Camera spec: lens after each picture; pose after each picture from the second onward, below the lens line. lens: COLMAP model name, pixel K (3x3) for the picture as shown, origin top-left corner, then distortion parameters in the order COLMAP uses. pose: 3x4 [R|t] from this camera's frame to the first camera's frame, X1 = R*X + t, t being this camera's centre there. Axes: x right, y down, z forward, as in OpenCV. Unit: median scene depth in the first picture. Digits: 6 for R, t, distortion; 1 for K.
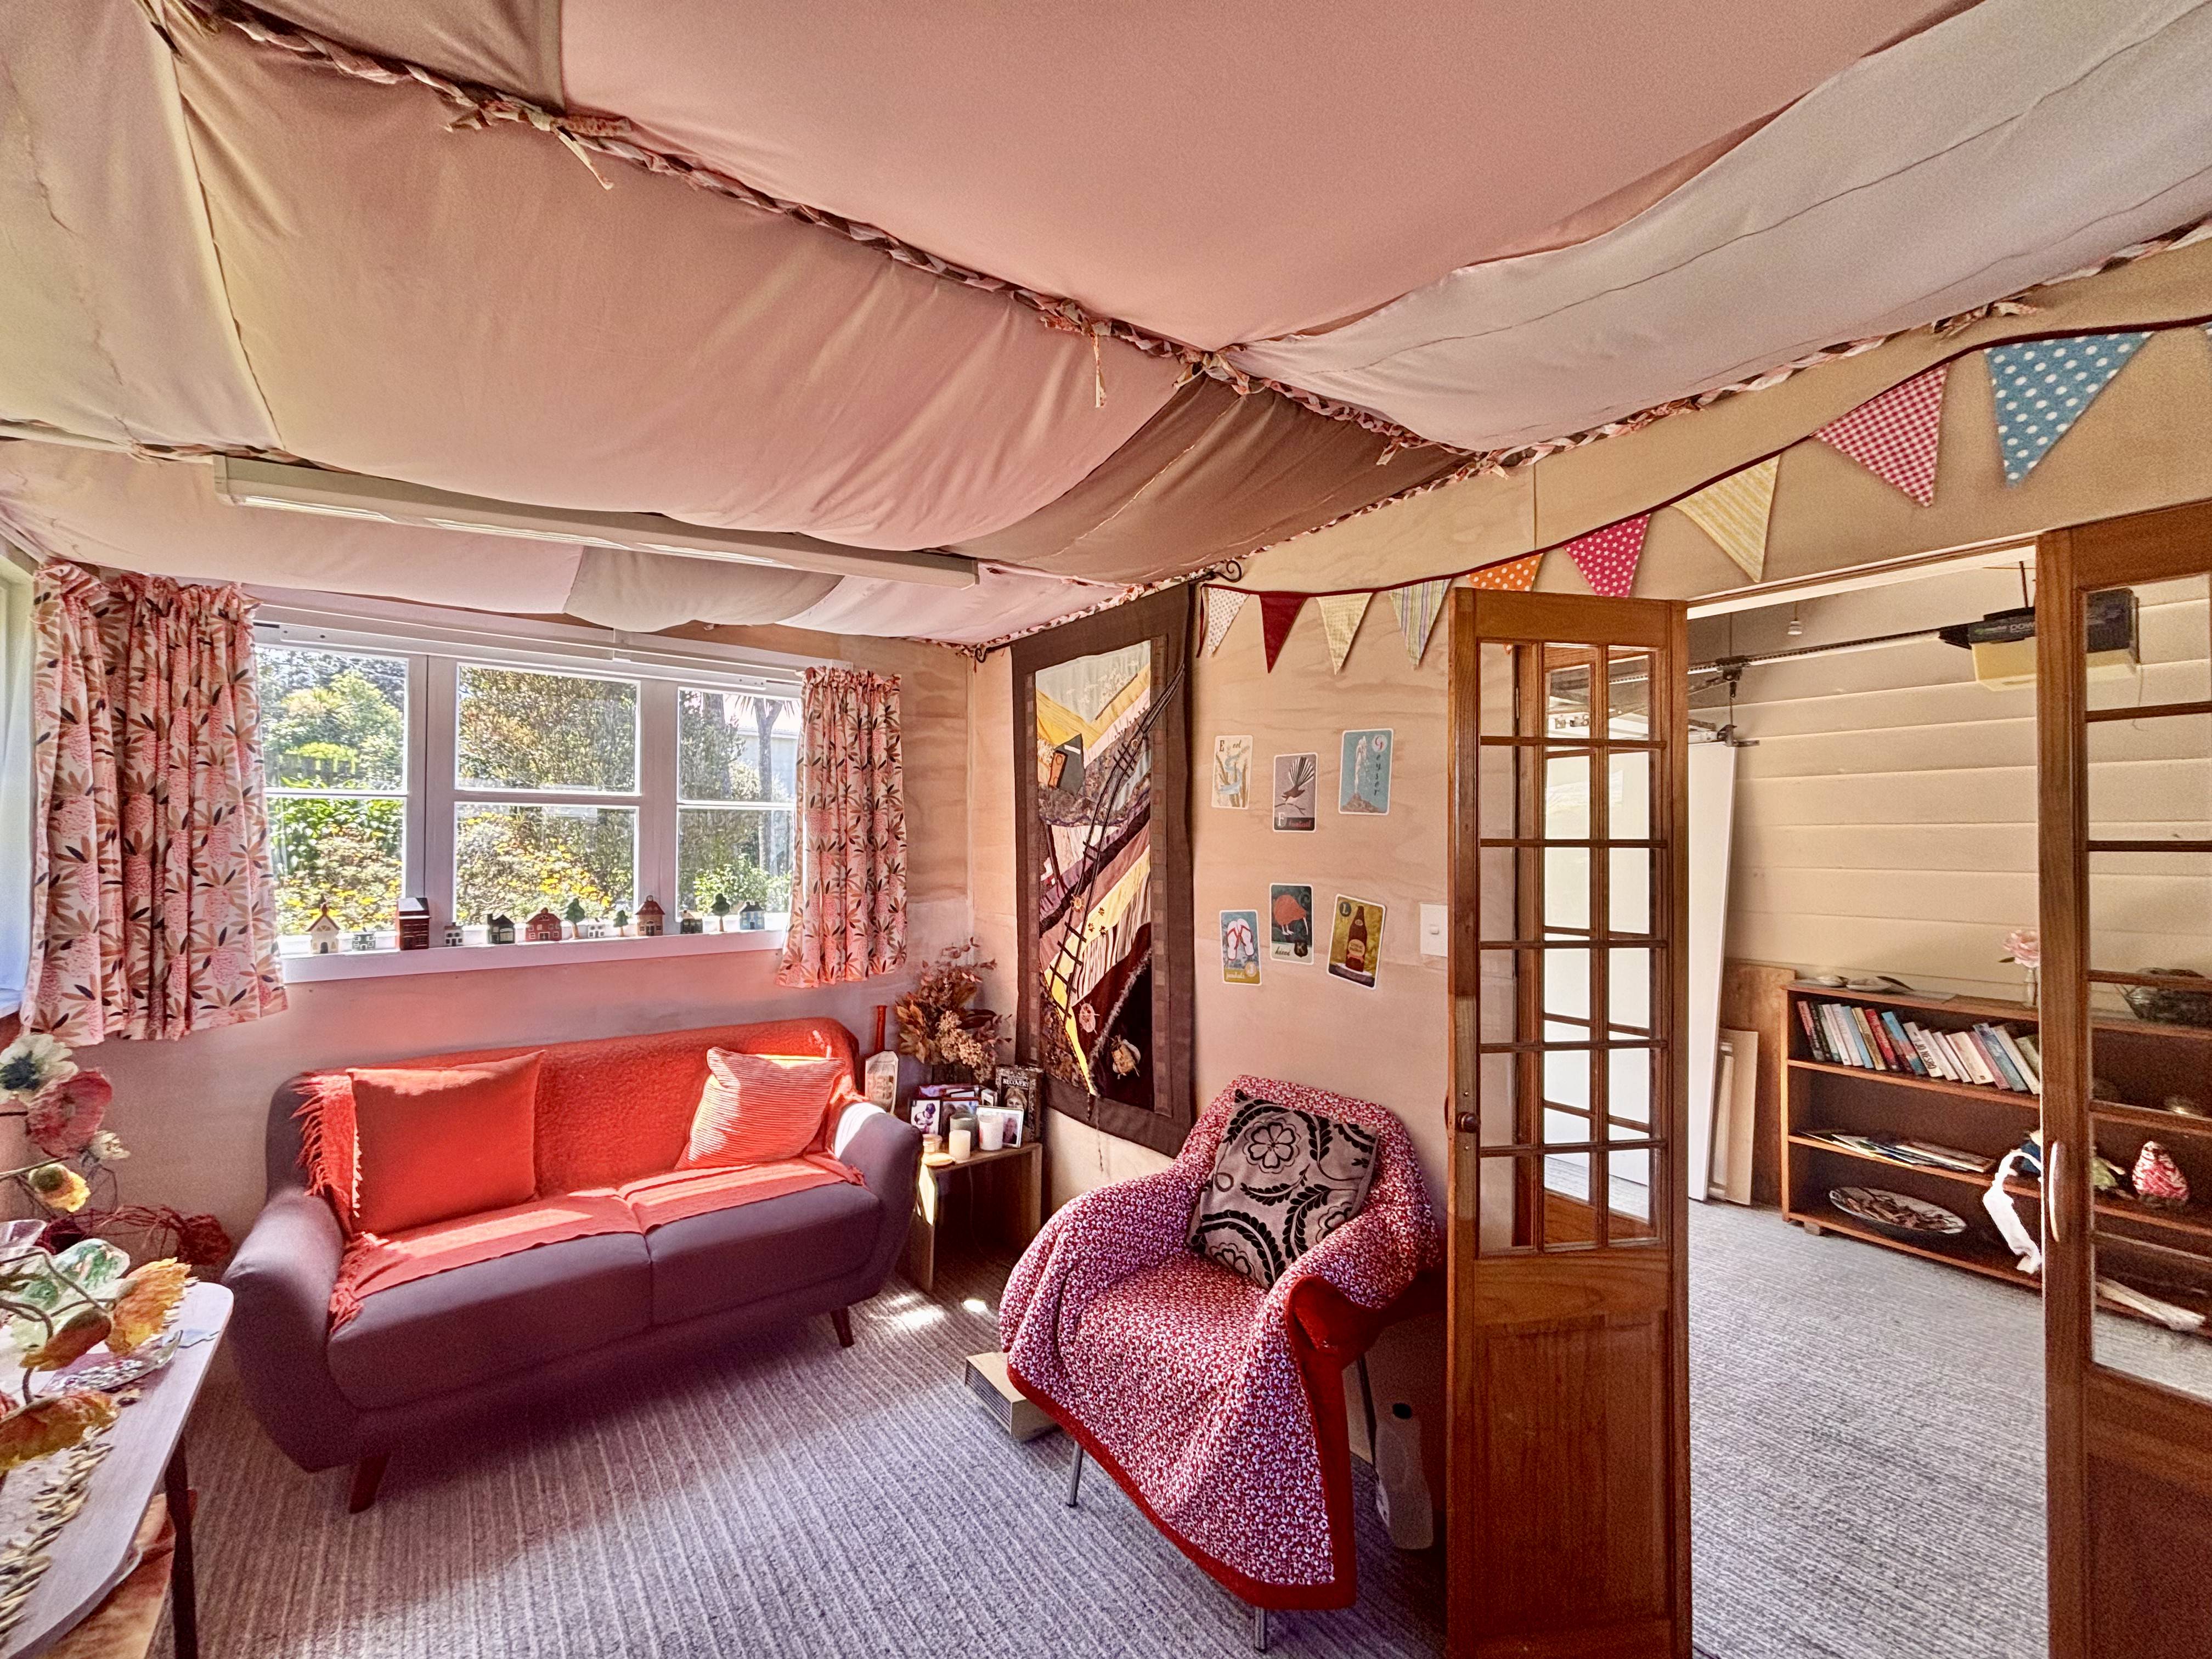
lens RADIAL K [[880.6, 0, 1100.4], [0, 880.6, 822.2], [0, 0, 1]] dist [0.001490, -0.000656]
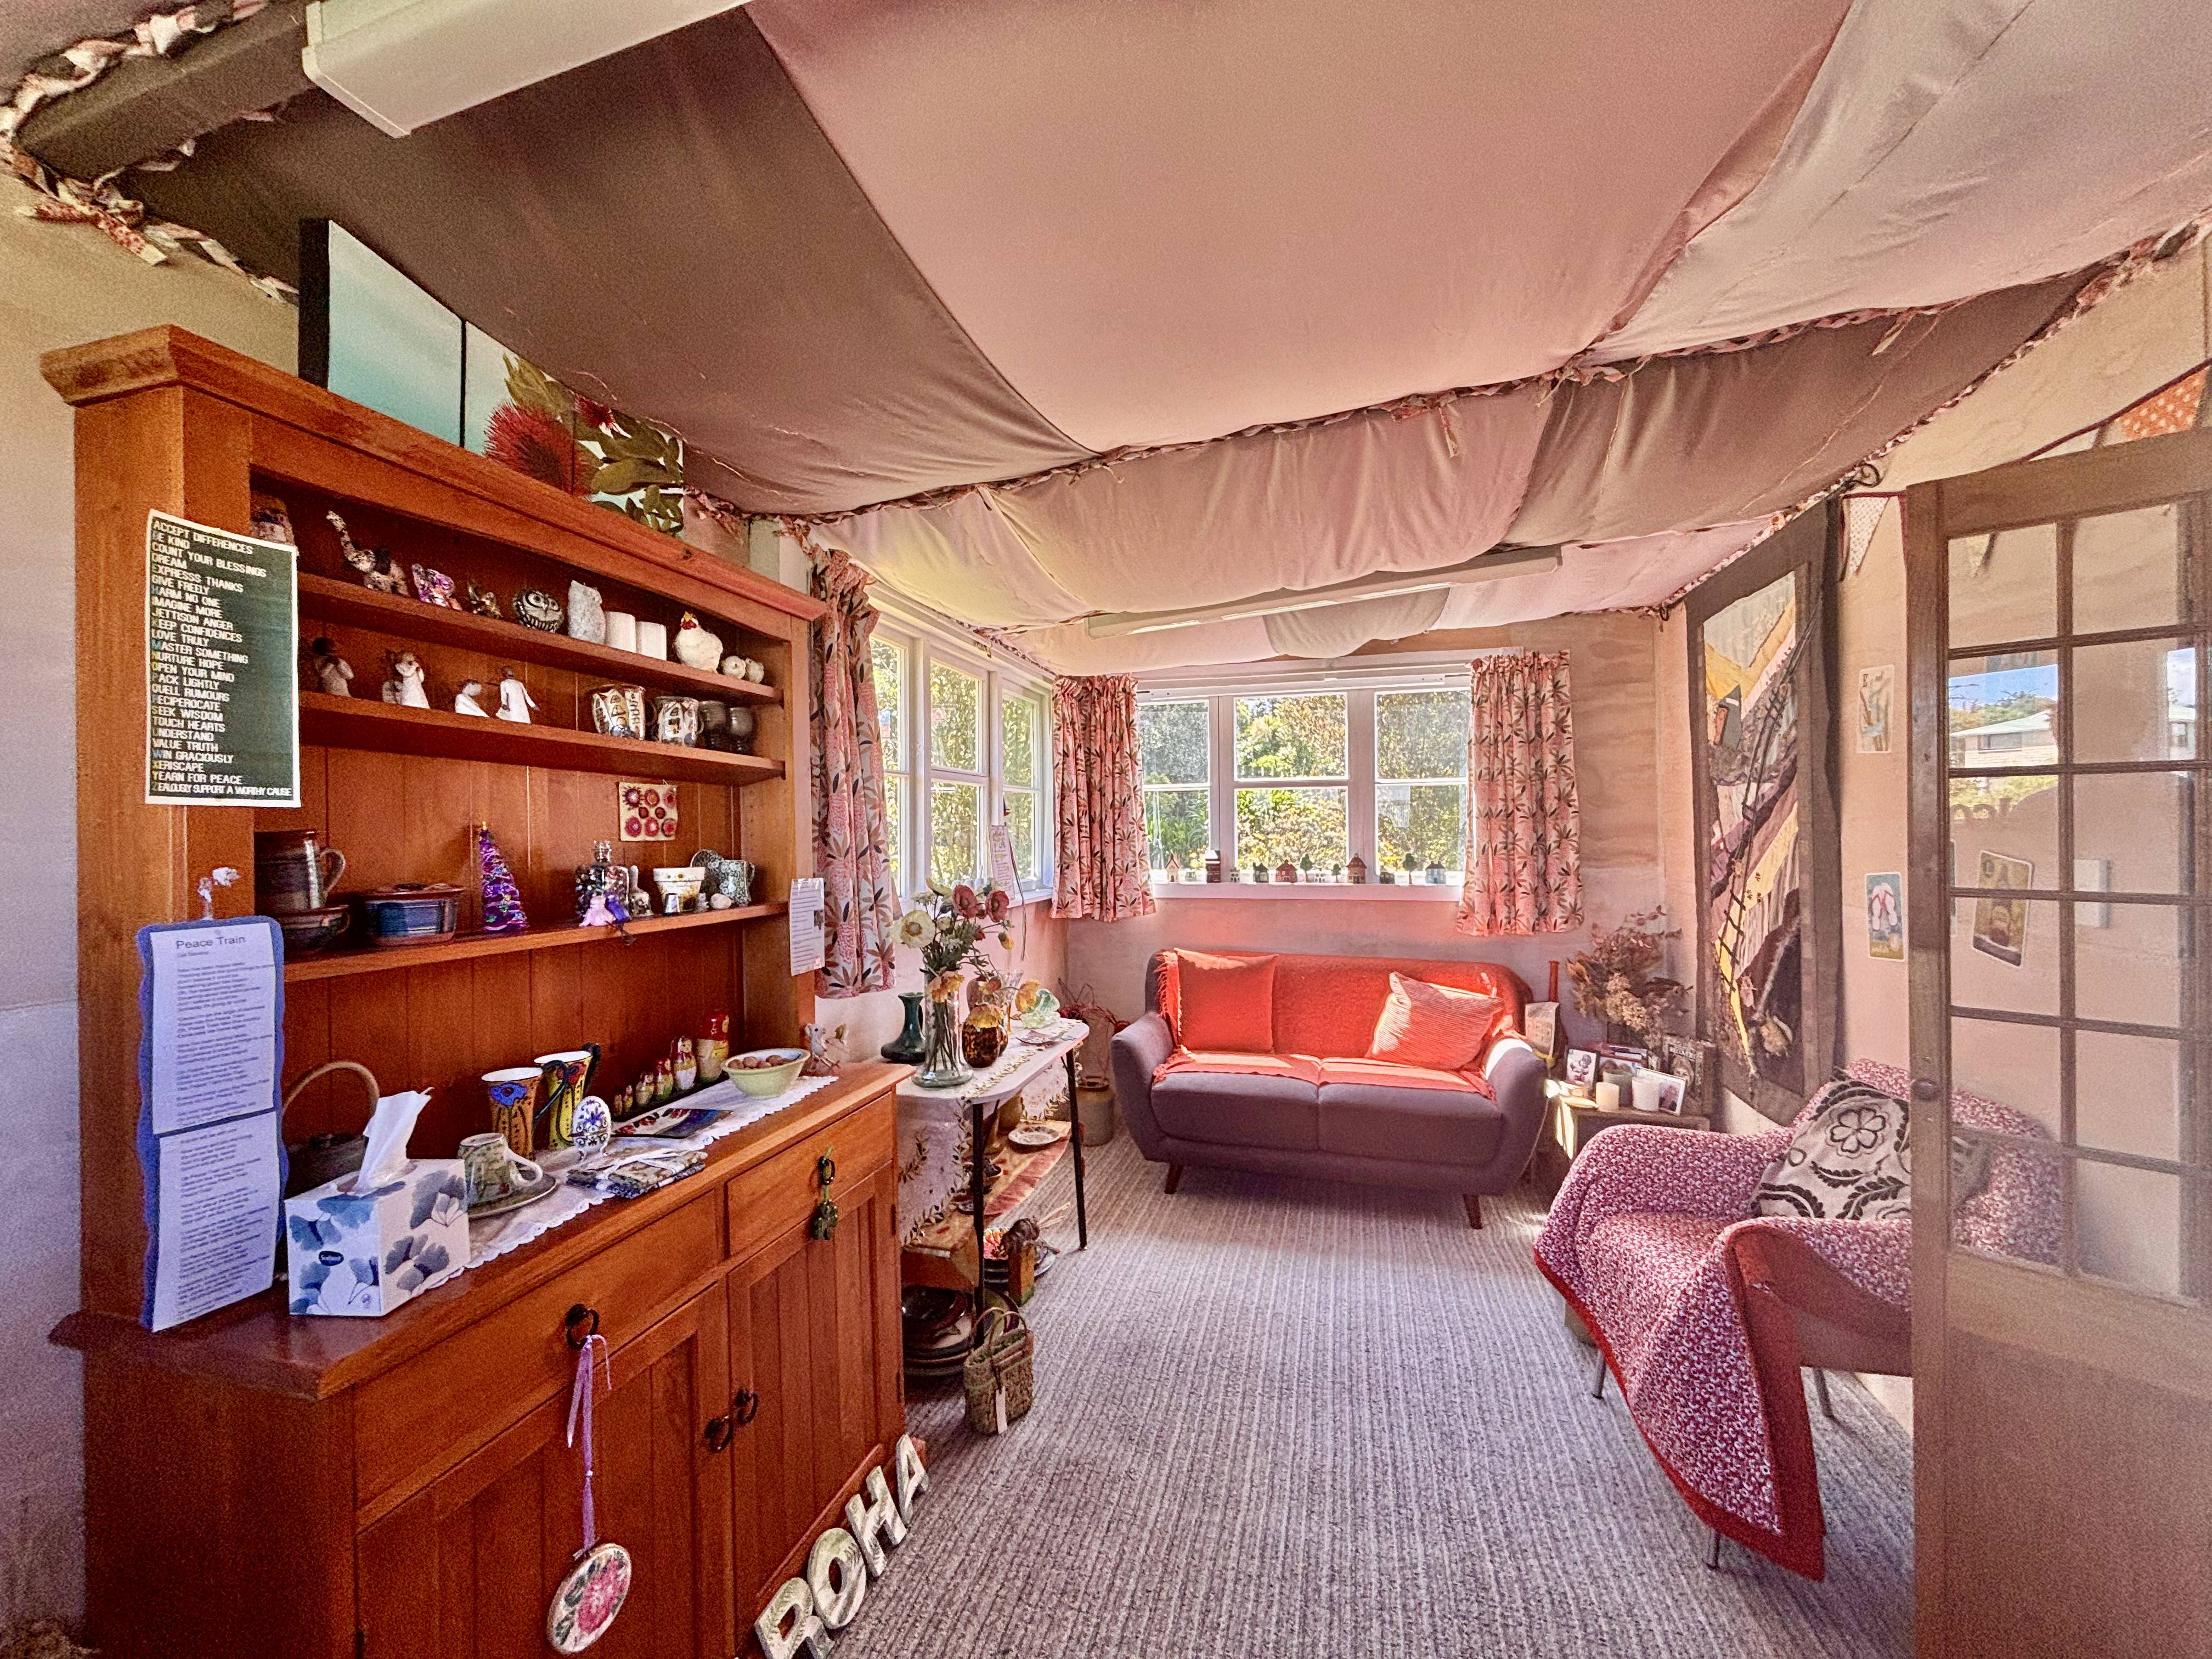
lens RADIAL K [[873.7, 0, 1093.7], [0, 873.7, 826.2], [0, 0, 1]] dist [0.001528, -0.005351]
pose [[0.593973, -0.012084, -0.804394, 0.398846], [0.029004, 0.999559, 0.006401, 0.029011], [0.803962, -0.027133, 0.594062, -0.118223]]
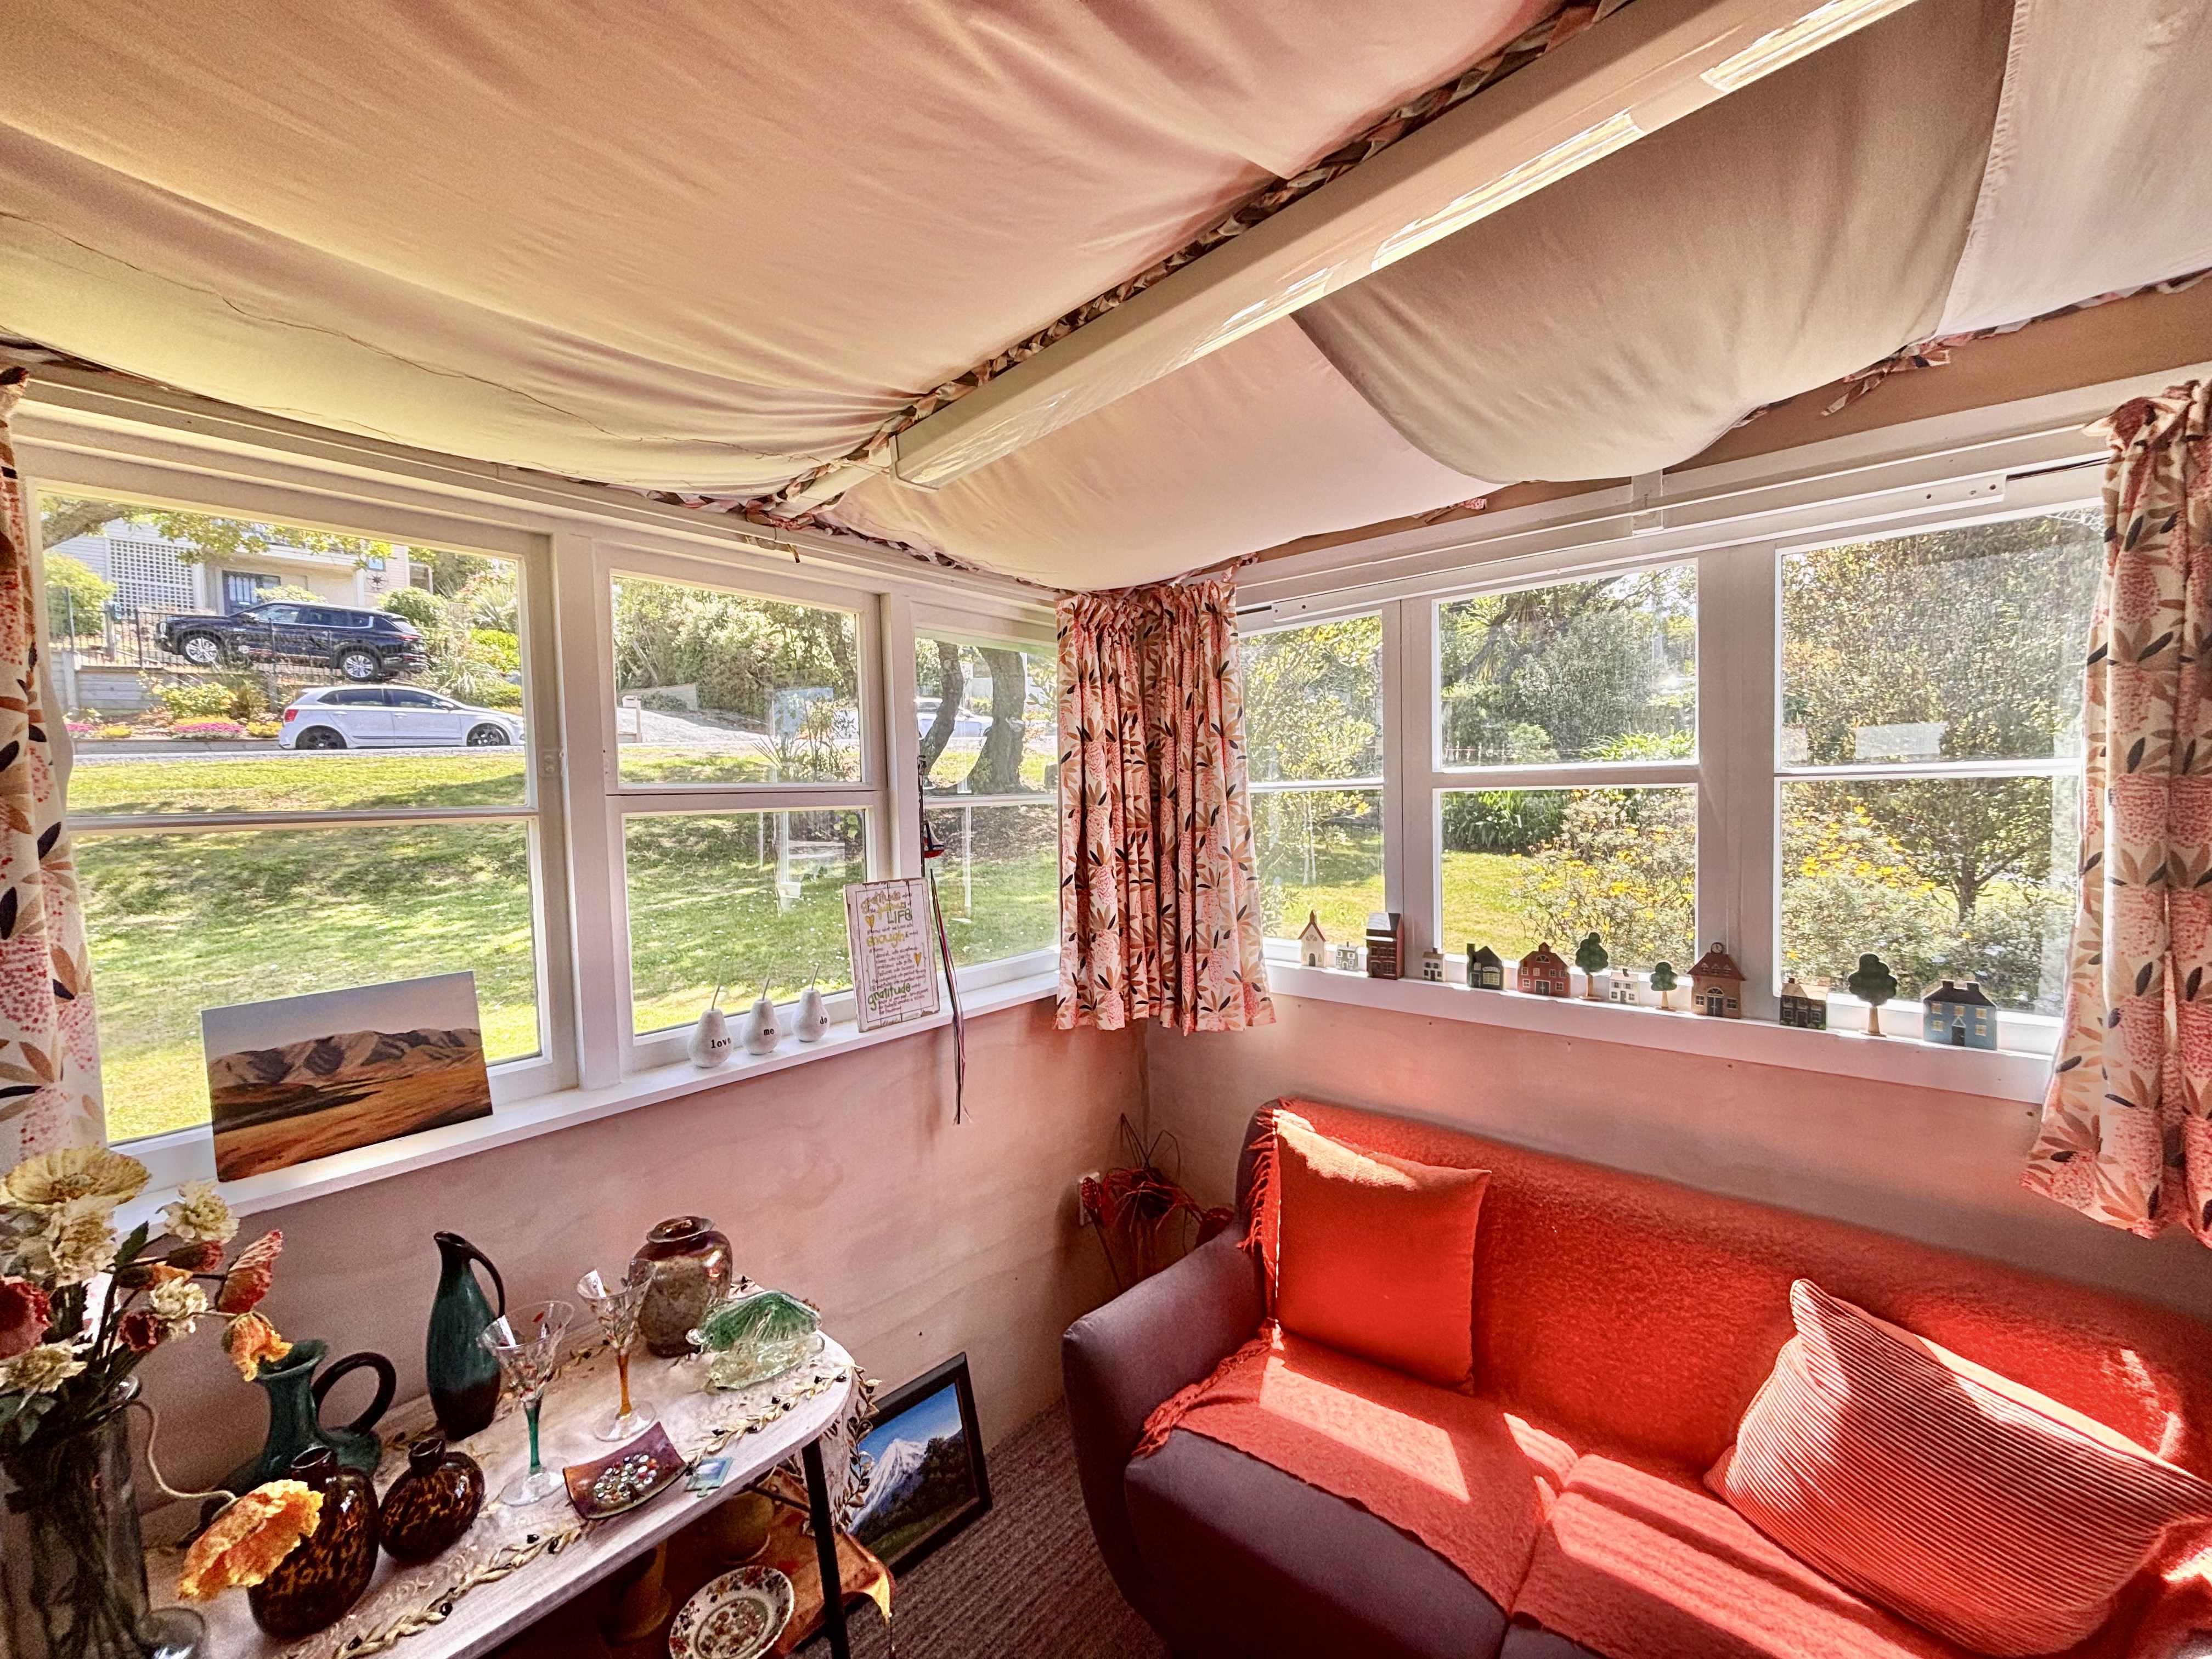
lens RADIAL K [[893.1, 0, 1093.4], [0, 893.1, 824.9], [0, 0, 1]] dist [0.000673, 0.000007]
pose [[0.200816, 0.026593, -0.979268, -0.050348], [0.047999, 0.998164, 0.036949, -0.039916], [0.978452, -0.054424, 0.199171, 0.655230]]
